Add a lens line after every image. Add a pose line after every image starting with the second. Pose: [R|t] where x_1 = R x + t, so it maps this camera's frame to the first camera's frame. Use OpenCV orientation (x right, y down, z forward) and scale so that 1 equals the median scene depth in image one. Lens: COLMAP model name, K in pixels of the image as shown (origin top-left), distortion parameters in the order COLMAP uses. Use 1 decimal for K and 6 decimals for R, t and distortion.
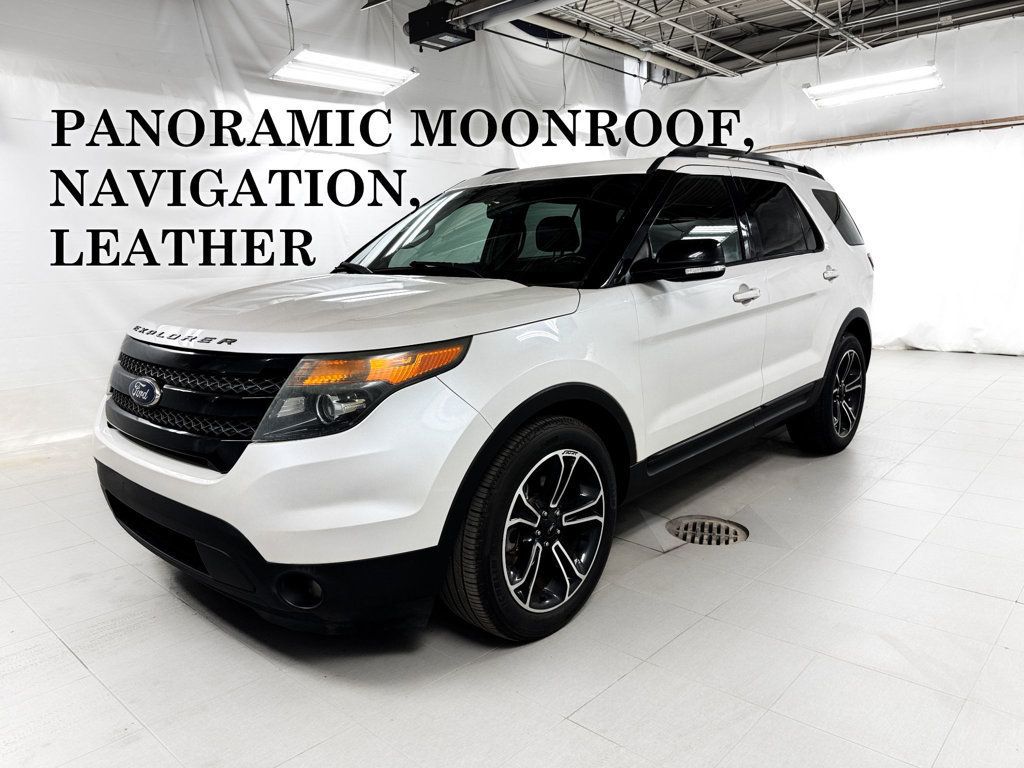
lens RADIAL K [[737.5, 0, 513.7], [0, 737.5, 383.8], [0, 0, 1]] dist [0.019068, -0.010525]
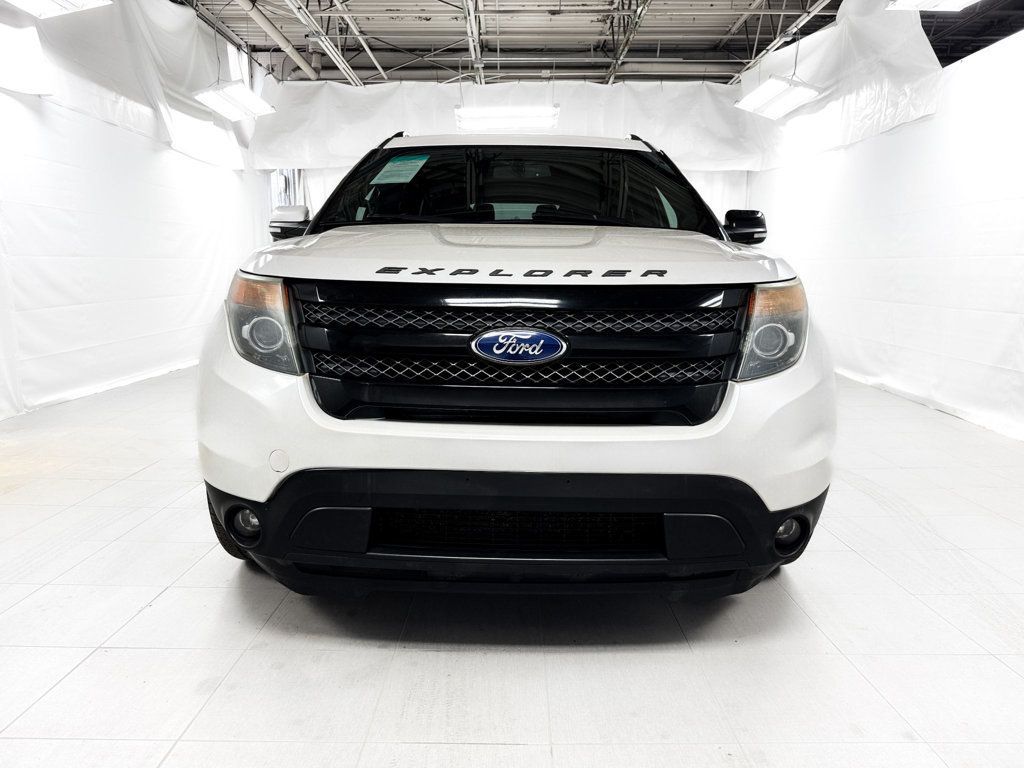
lens RADIAL K [[737.5, 0, 513.7], [0, 737.5, 383.8], [0, 0, 1]] dist [0.019068, -0.010525]
pose [[0.748623, -0.077777, 0.658418, -0.291748], [0.096865, 0.995270, 0.007433, 0.013357], [-0.655882, 0.058213, 0.752616, 0.121930]]
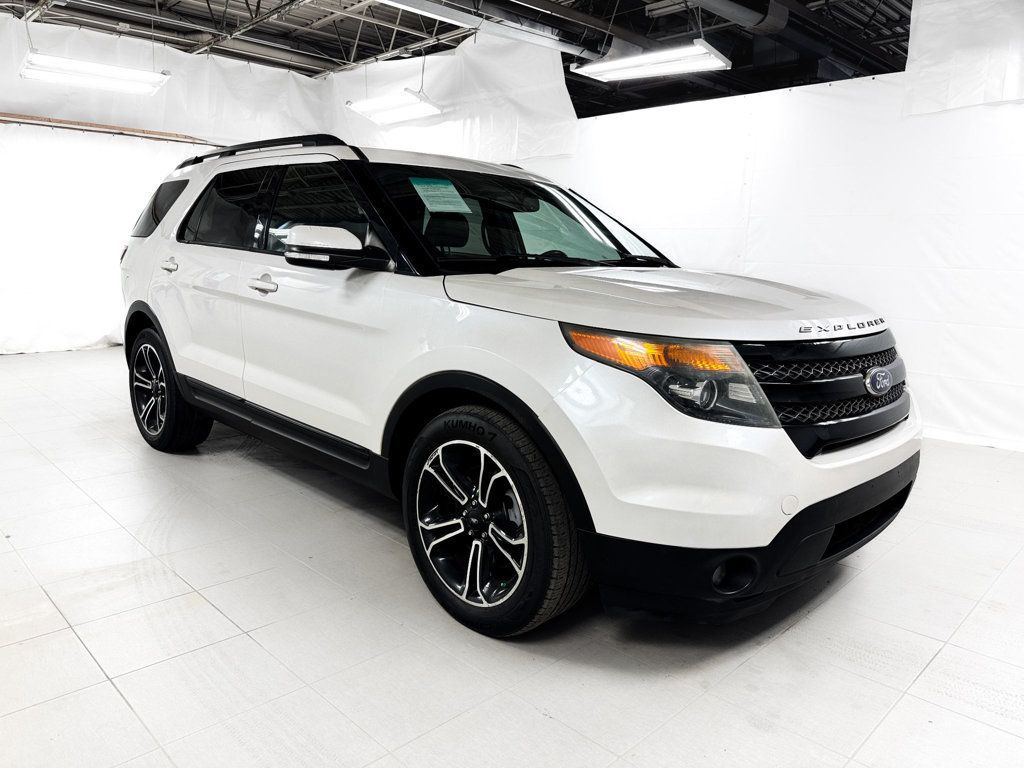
lens RADIAL K [[737.5, 0, 513.7], [0, 737.5, 383.8], [0, 0, 1]] dist [0.019068, -0.010525]
pose [[0.061378, -0.154312, 0.986114, -0.452147], [0.151413, 0.977982, 0.143616, -0.061520], [-0.986563, 0.140496, 0.083392, 0.410063]]
